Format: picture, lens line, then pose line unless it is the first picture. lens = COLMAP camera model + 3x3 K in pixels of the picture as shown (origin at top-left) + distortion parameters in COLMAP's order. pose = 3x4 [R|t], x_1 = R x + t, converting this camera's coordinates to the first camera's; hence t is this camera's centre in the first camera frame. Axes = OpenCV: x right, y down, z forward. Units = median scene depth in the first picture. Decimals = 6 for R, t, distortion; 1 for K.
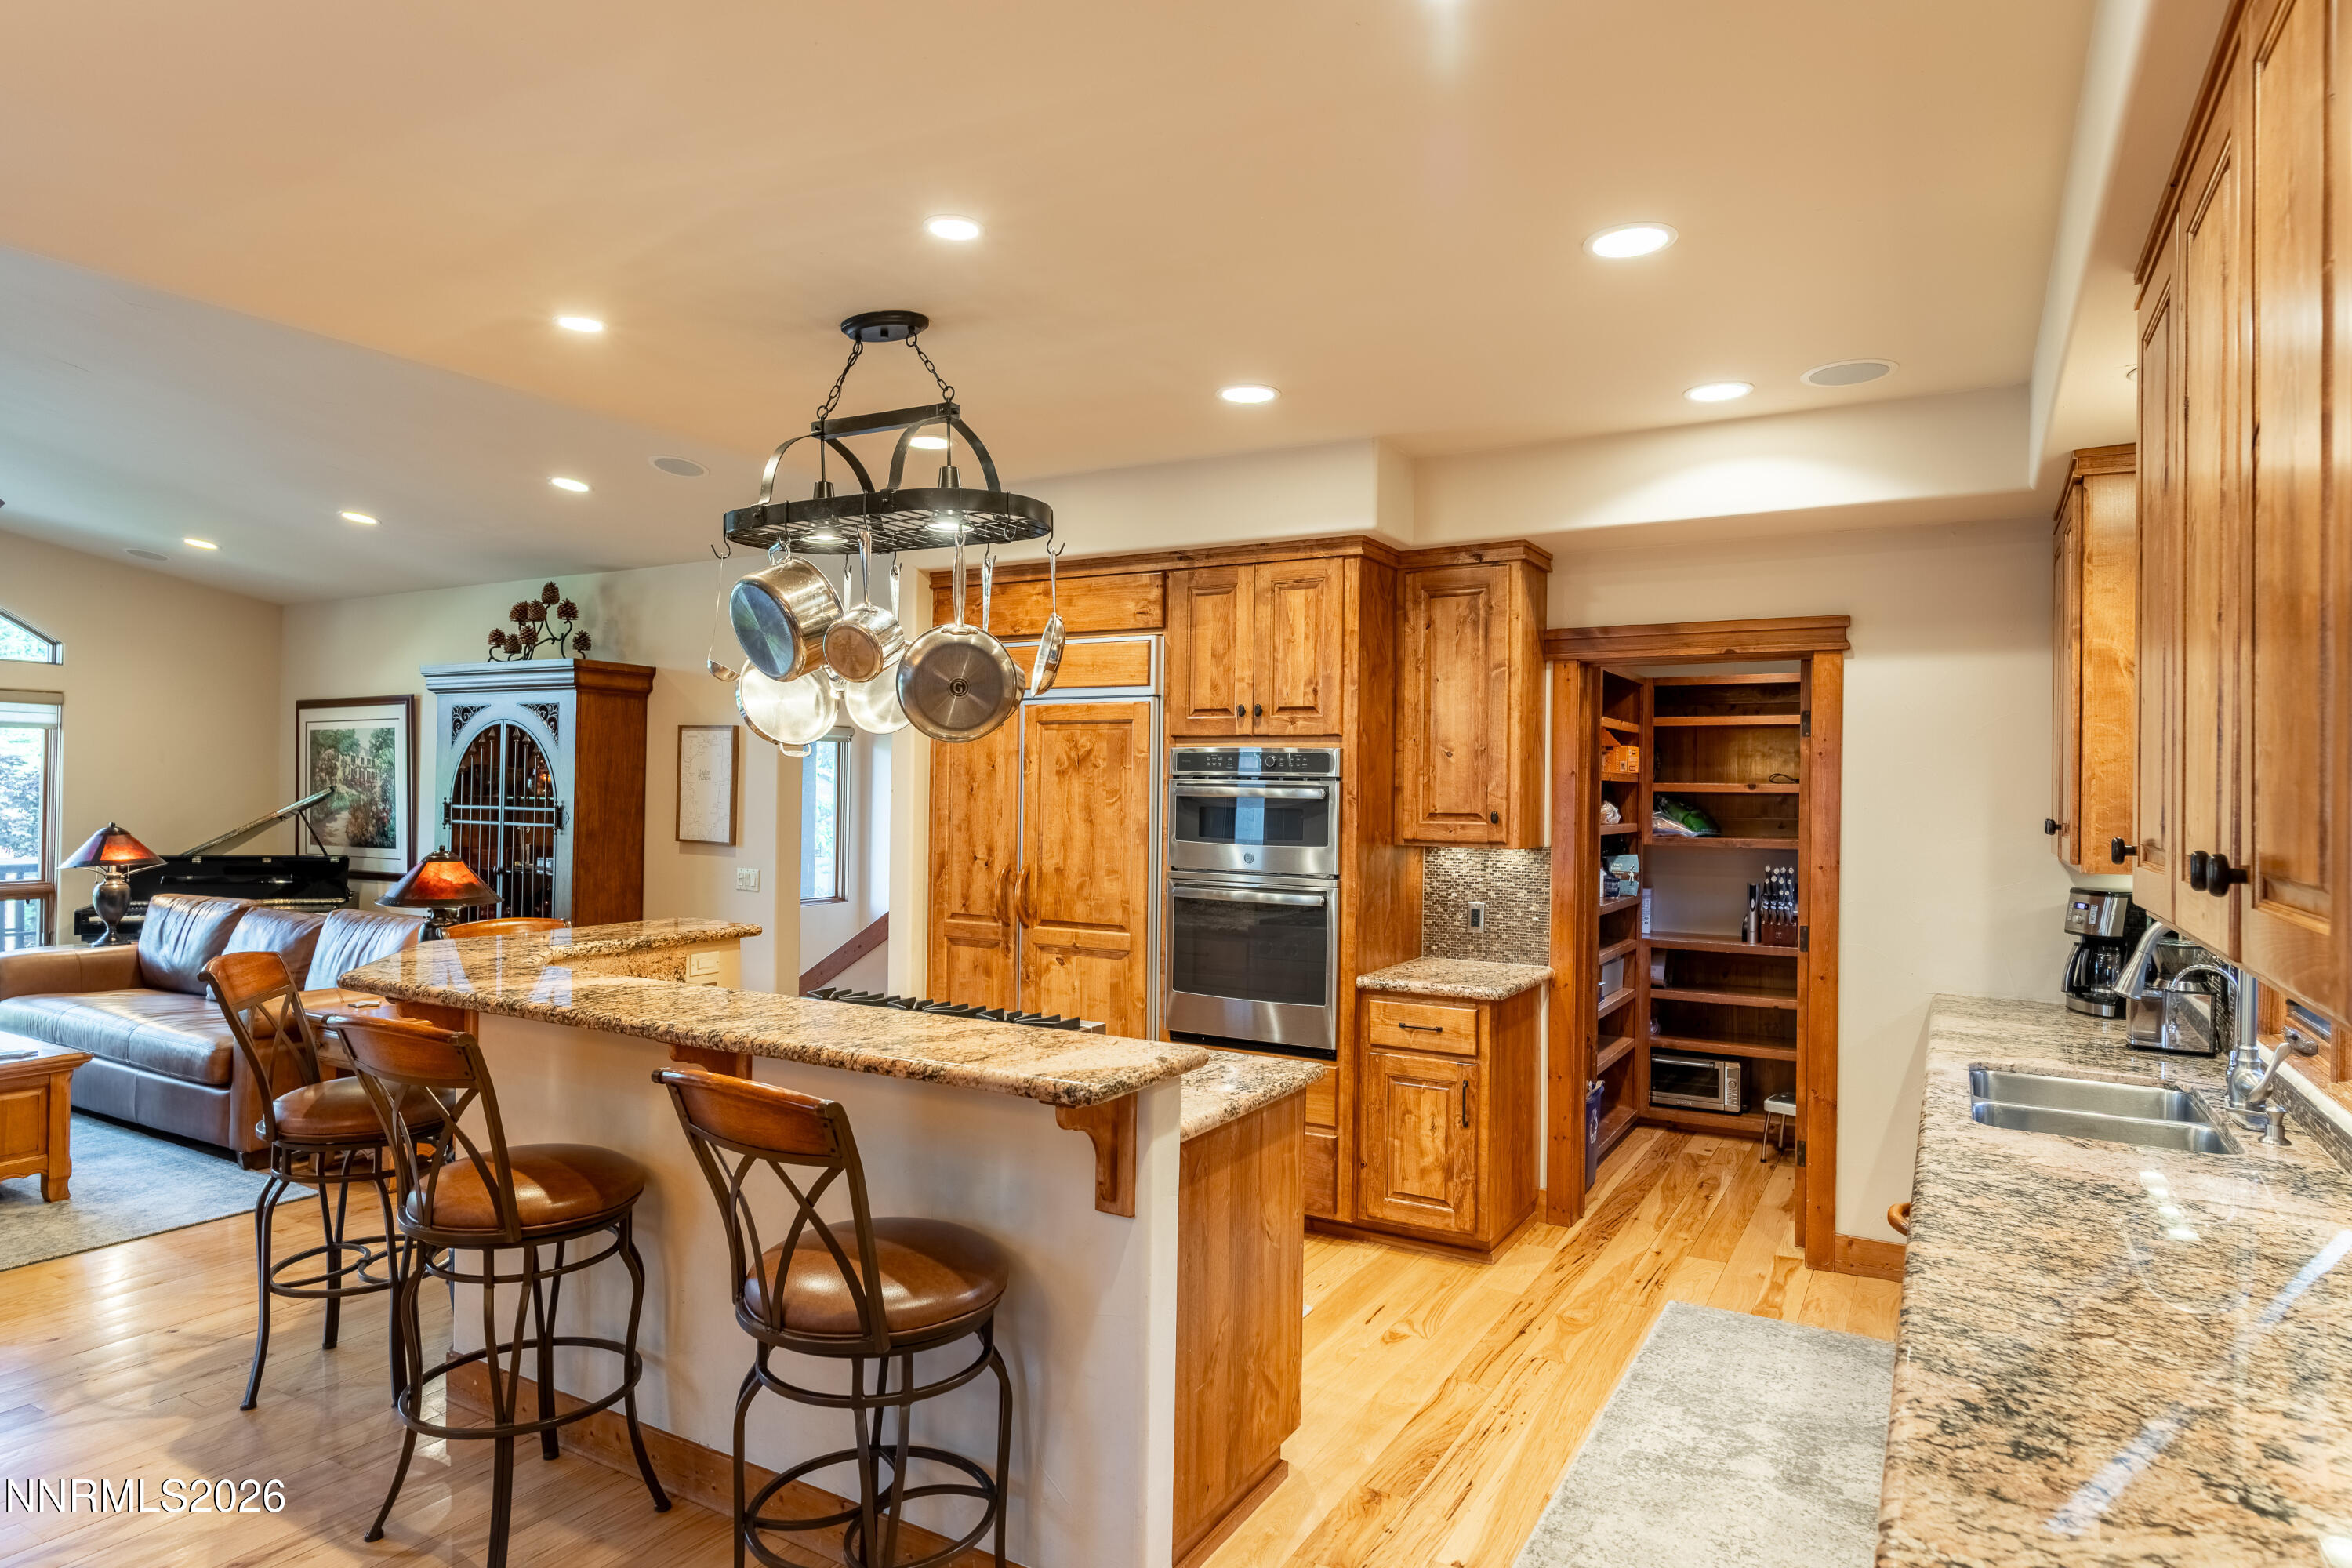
lens RADIAL K [[1324.6, 0, 1190.1], [0, 1324.6, 780.6], [0, 0, 1]] dist [-0.011735, -0.001728]
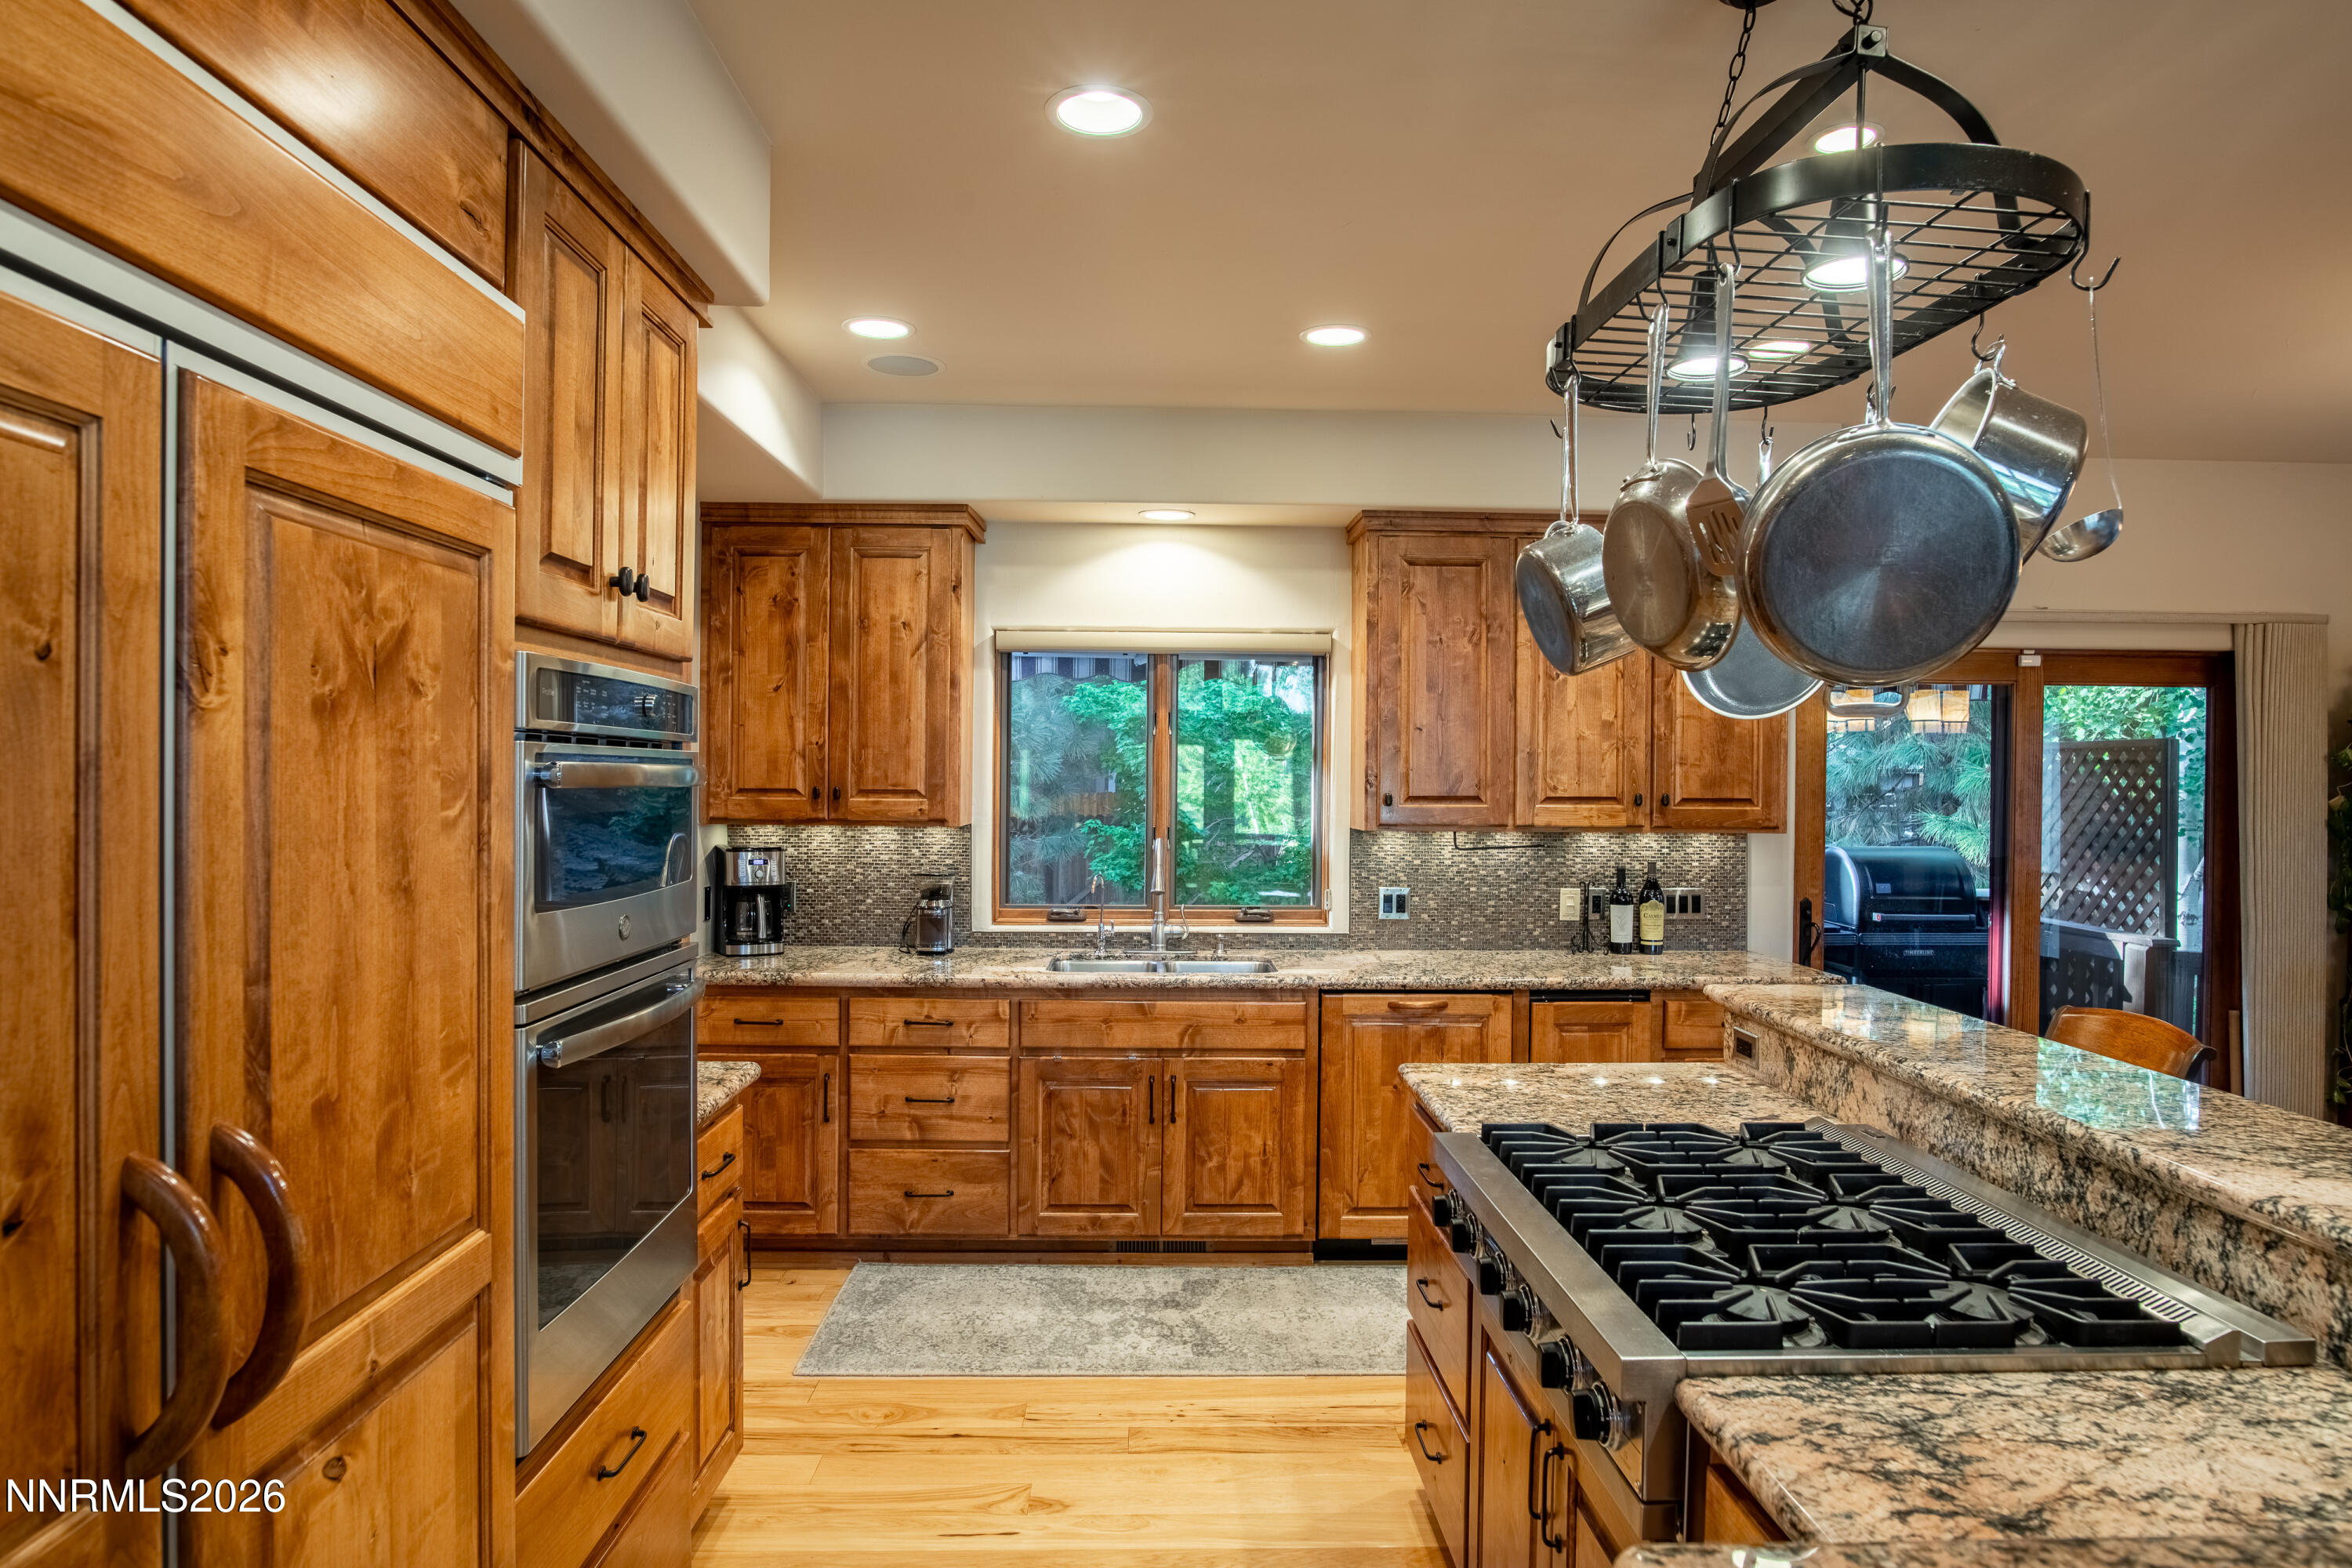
lens RADIAL K [[1361.6, 0, 1187.3], [0, 1361.6, 784.2], [0, 0, 1]] dist [-0.019948, 0.003637]
pose [[-0.522754, -0.026215, 0.852080, -0.403401], [-0.024049, 0.999583, 0.015998, 0.000291], [-0.852144, -0.012129, -0.523167, 1.022840]]
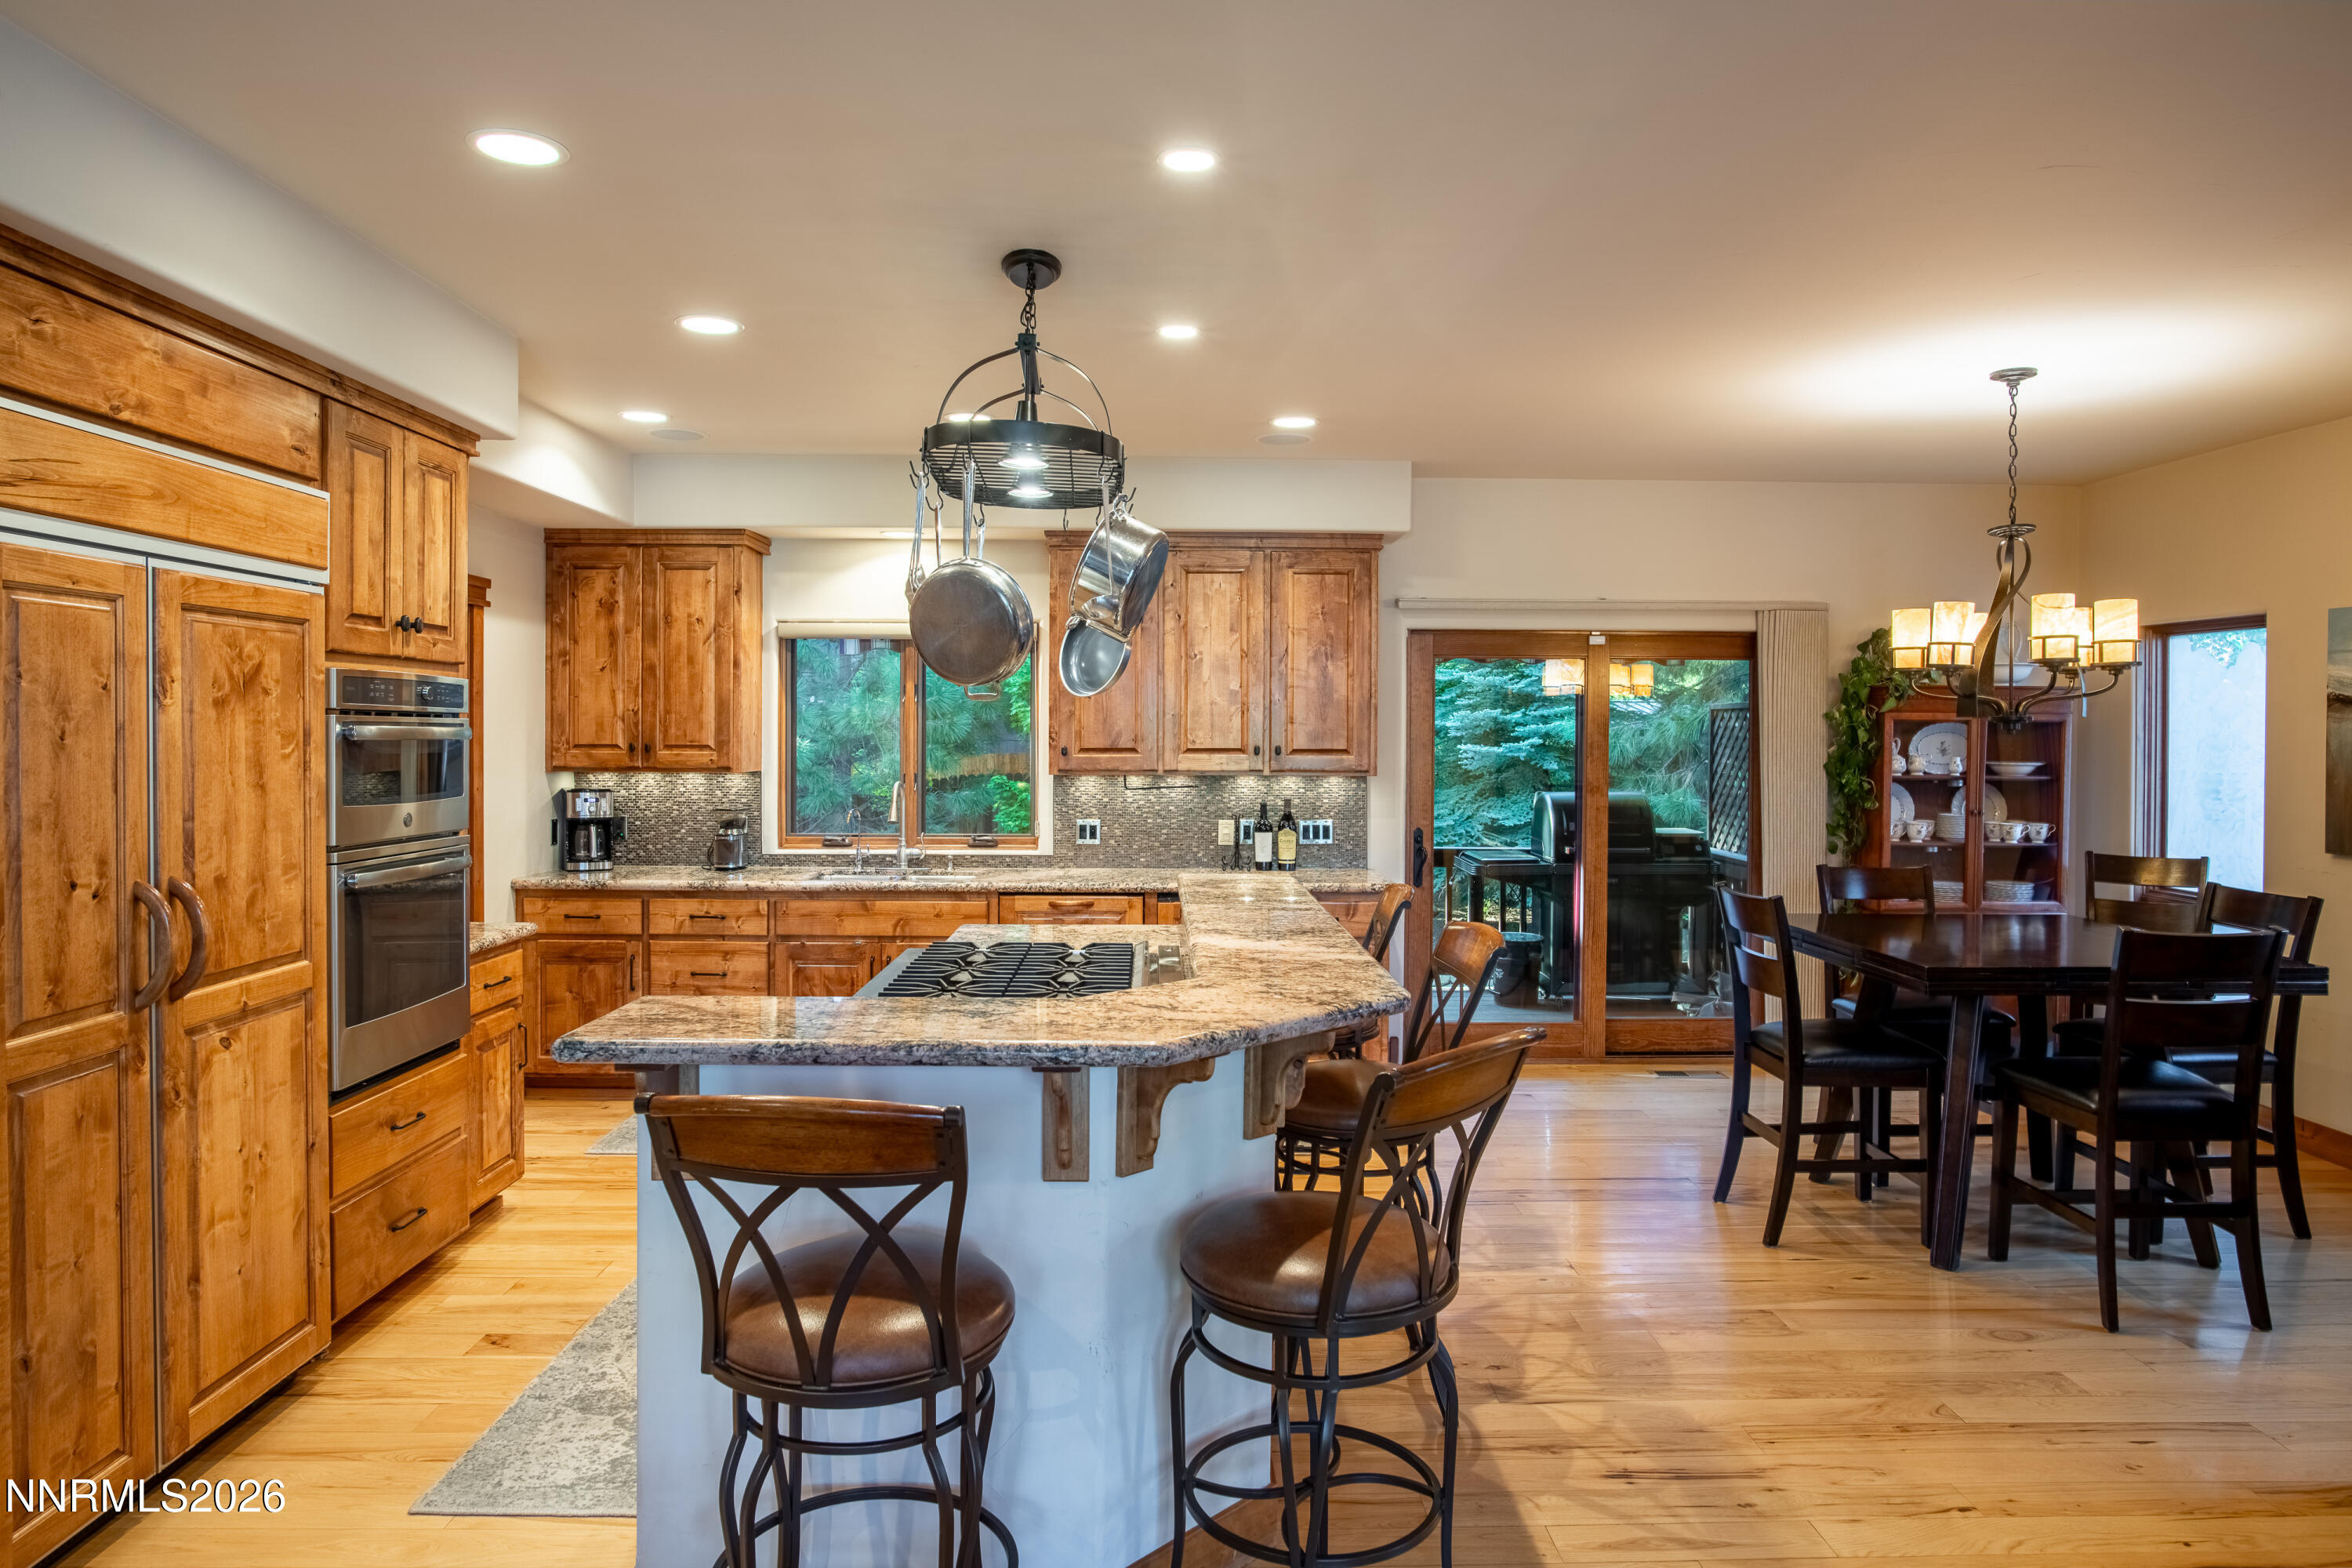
lens RADIAL K [[1422.2, 0, 1173.8], [0, 1422.2, 754.4], [0, 0, 1]] dist [-0.007025, -0.000355]
pose [[-0.506277, -0.030248, 0.861840, -0.828713], [-0.019895, 0.999528, 0.023393, -0.006284], [-0.862141, -0.005303, -0.506640, 0.983361]]
